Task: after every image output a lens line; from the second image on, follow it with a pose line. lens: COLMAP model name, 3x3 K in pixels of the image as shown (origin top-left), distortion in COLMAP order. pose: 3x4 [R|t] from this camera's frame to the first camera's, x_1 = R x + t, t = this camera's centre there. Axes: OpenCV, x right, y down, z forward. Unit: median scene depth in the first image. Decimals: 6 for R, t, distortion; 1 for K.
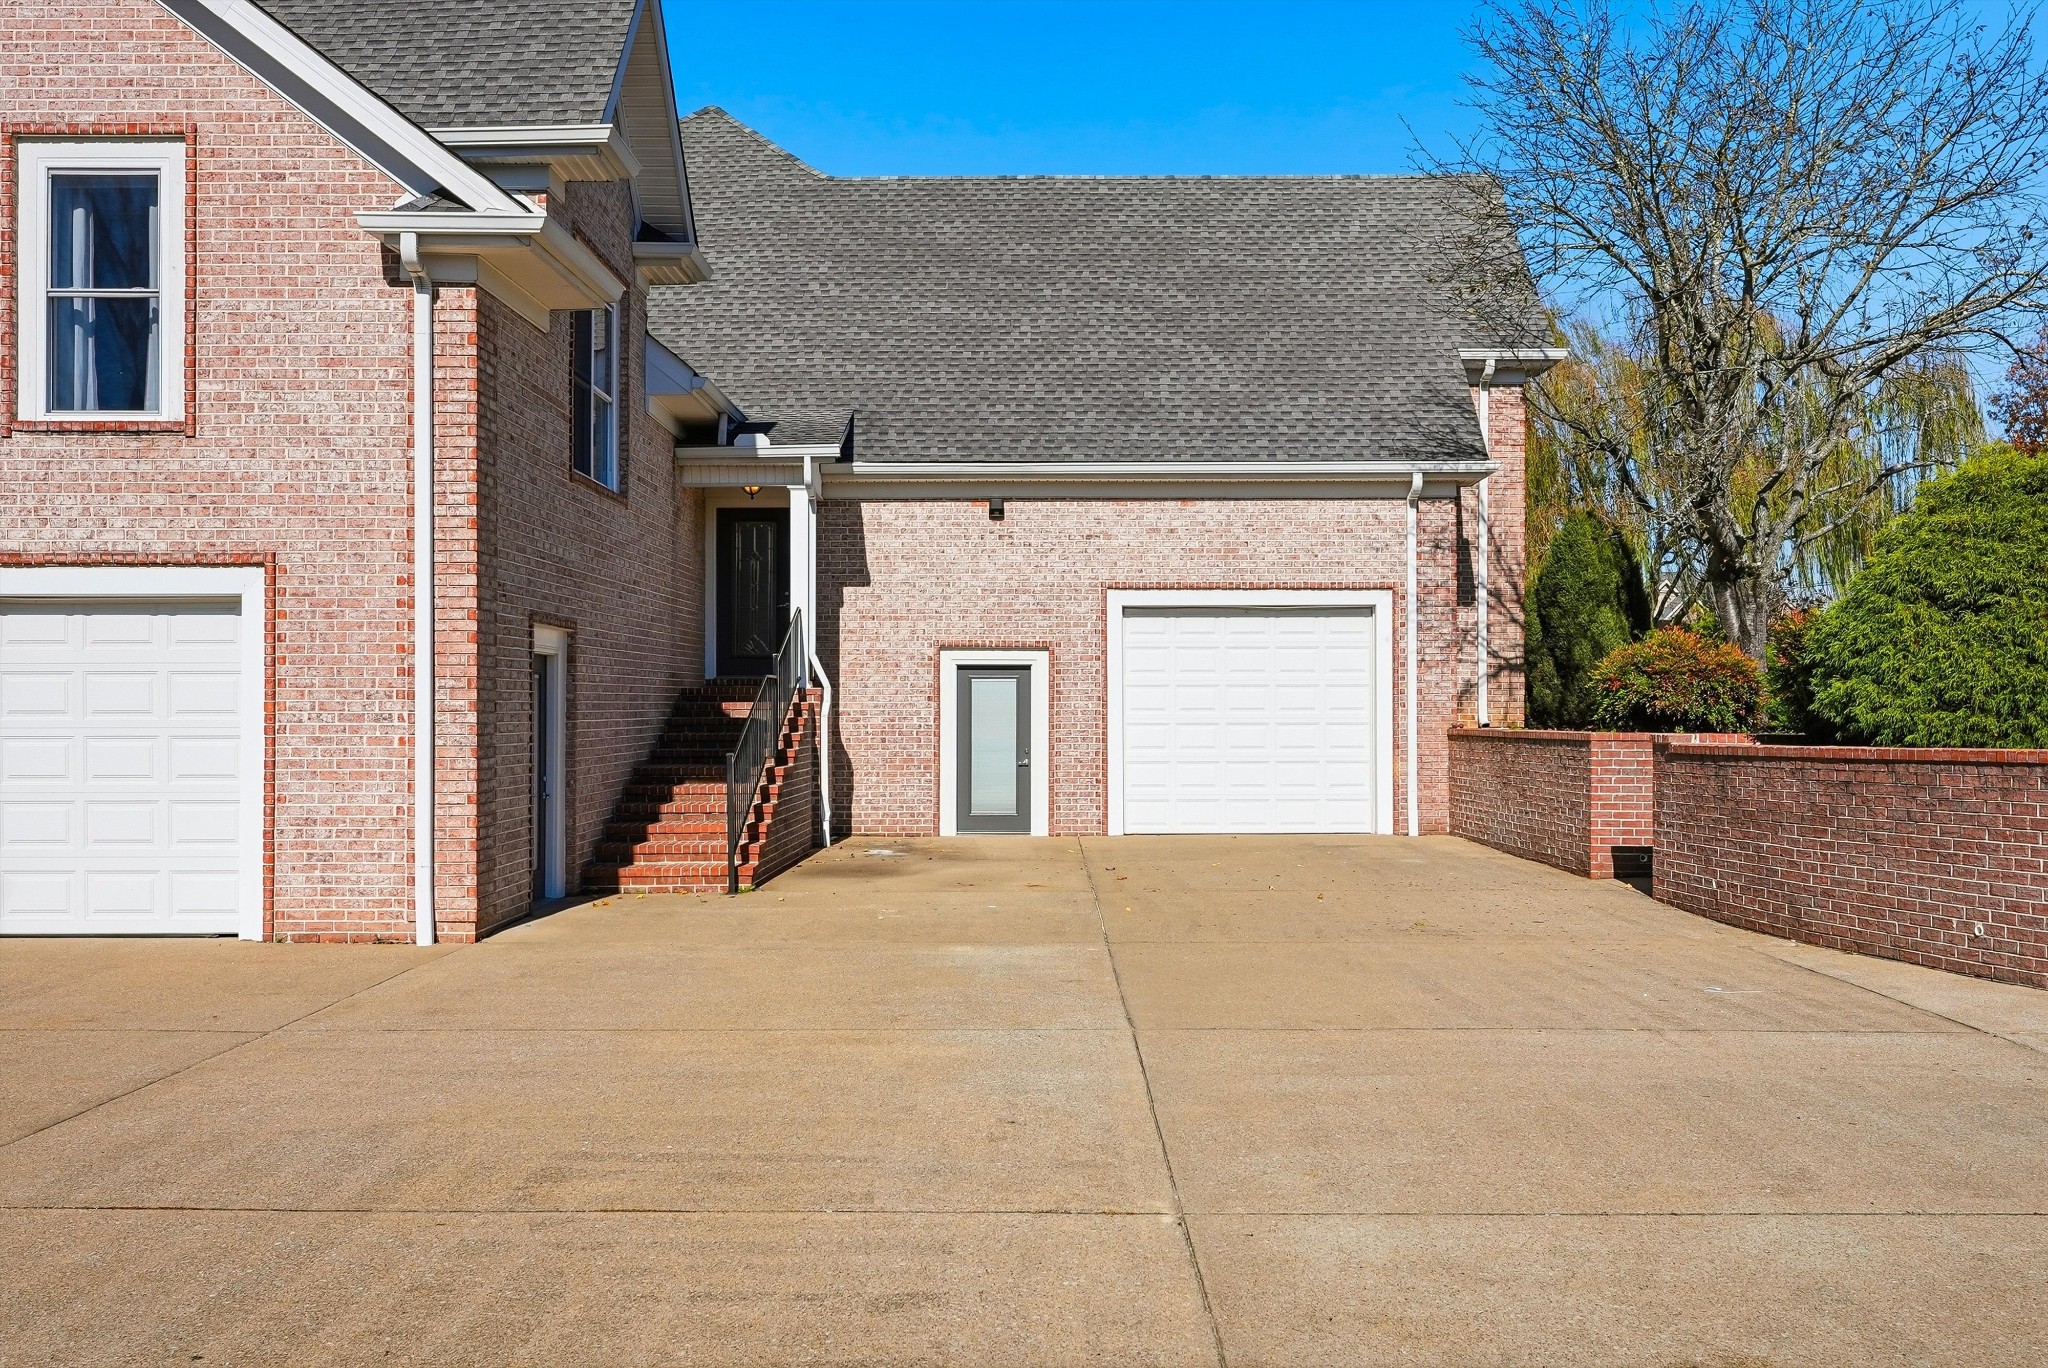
lens RADIAL K [[1883.6, 0, 1024.3], [0, 1883.6, 692.5], [0, 0, 1]] dist [0.013899, 0.000000]
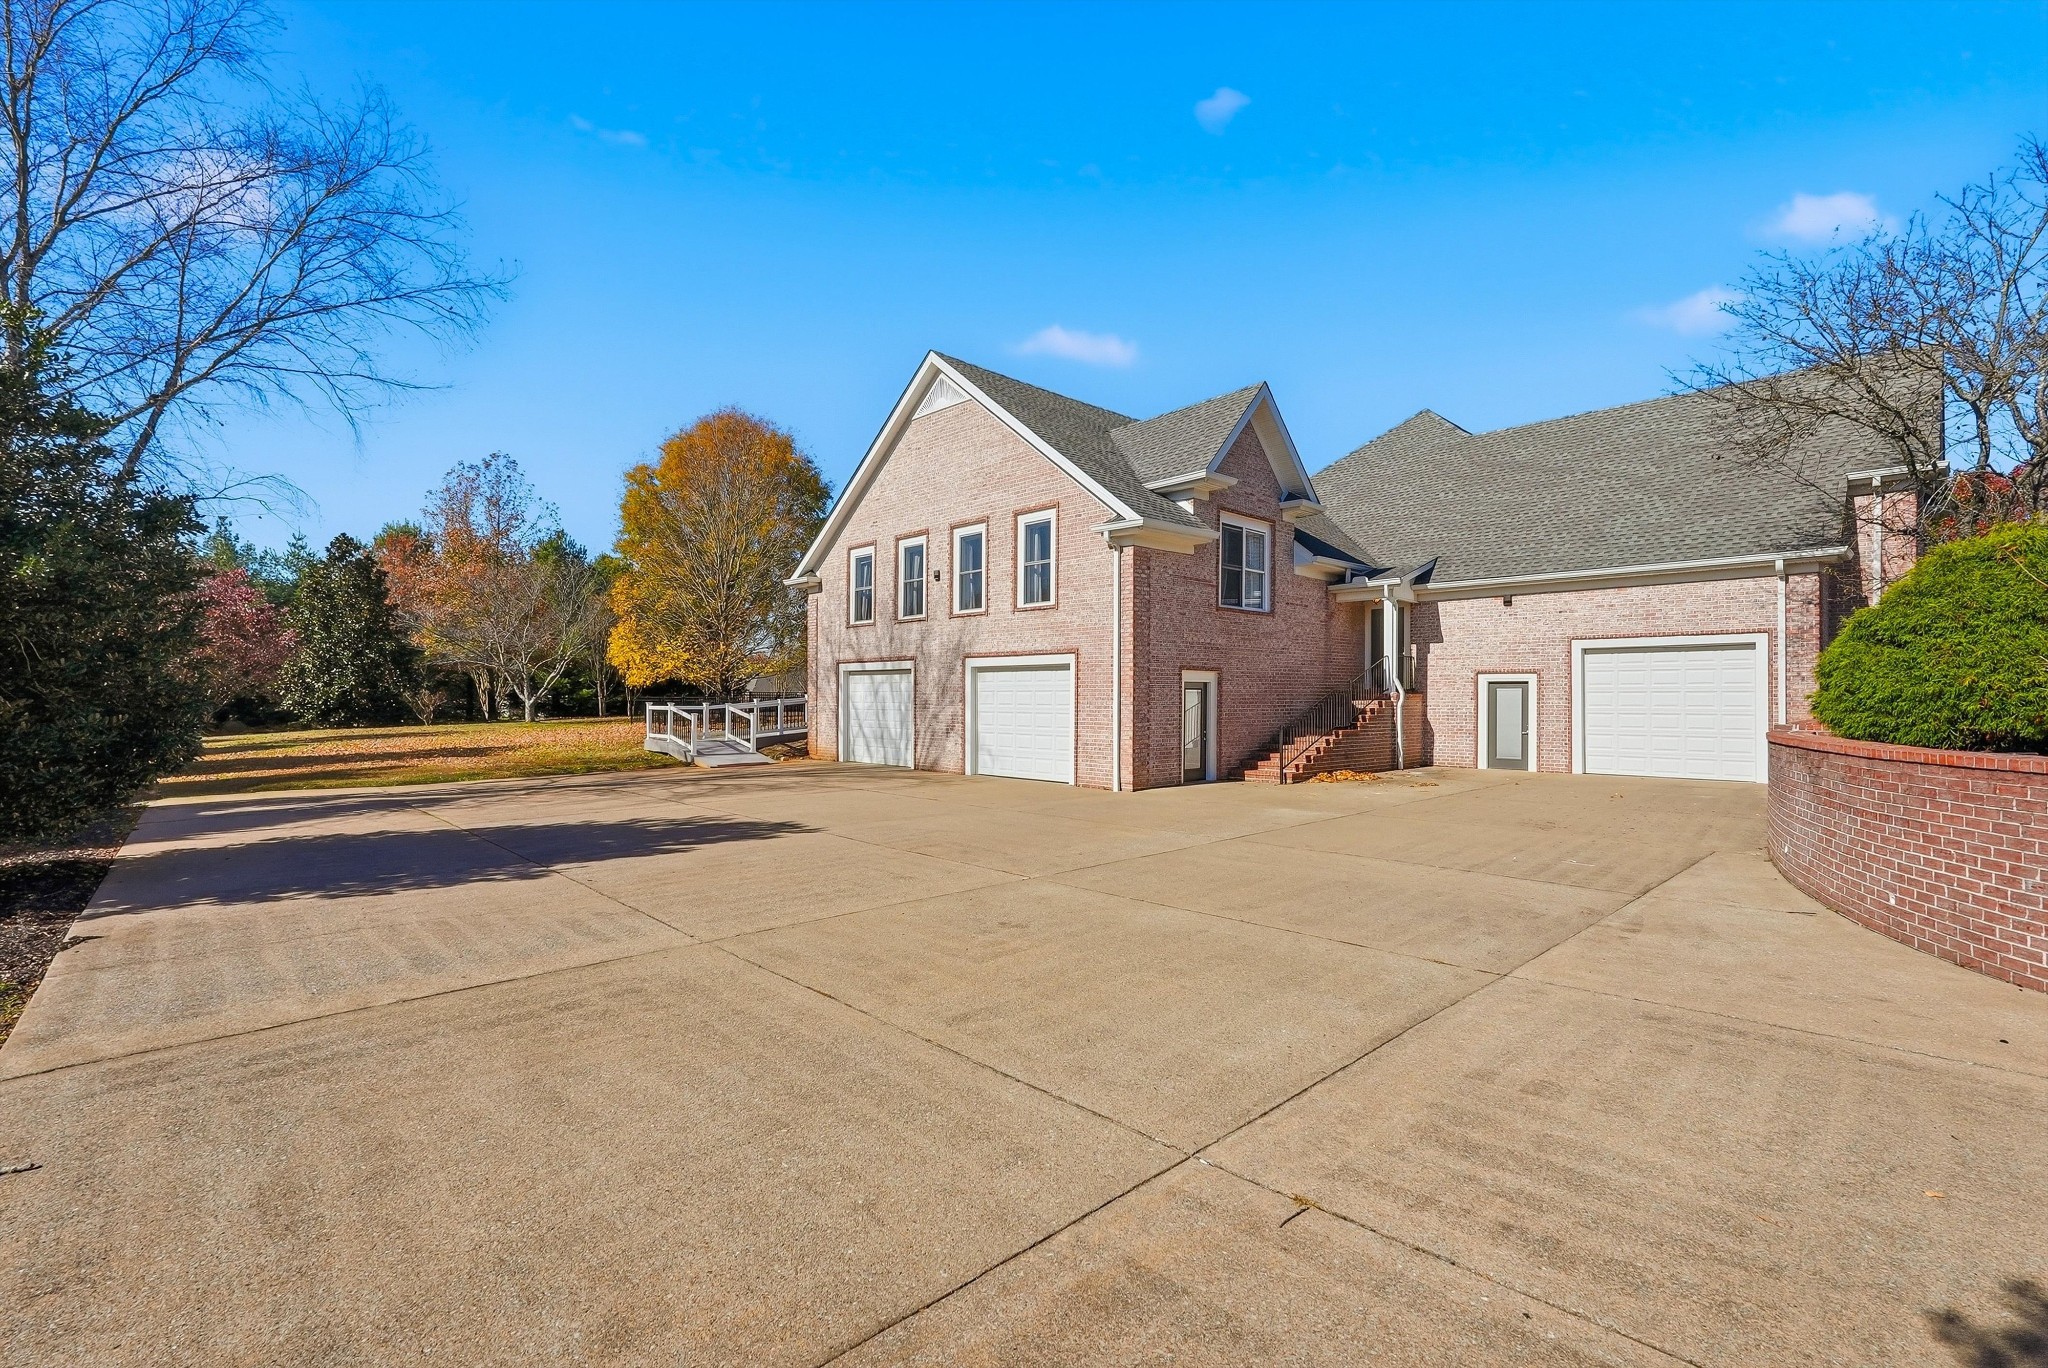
lens RADIAL K [[917.2, 0, 1023.9], [0, 917.2, 683.6], [0, 0, 1]] dist [-0.008065, 0.002462]
pose [[0.695442, -0.008966, -0.718527, 0.320504], [0.003258, 0.999951, -0.009324, -0.005464], [0.718575, 0.004144, 0.695437, -0.007968]]
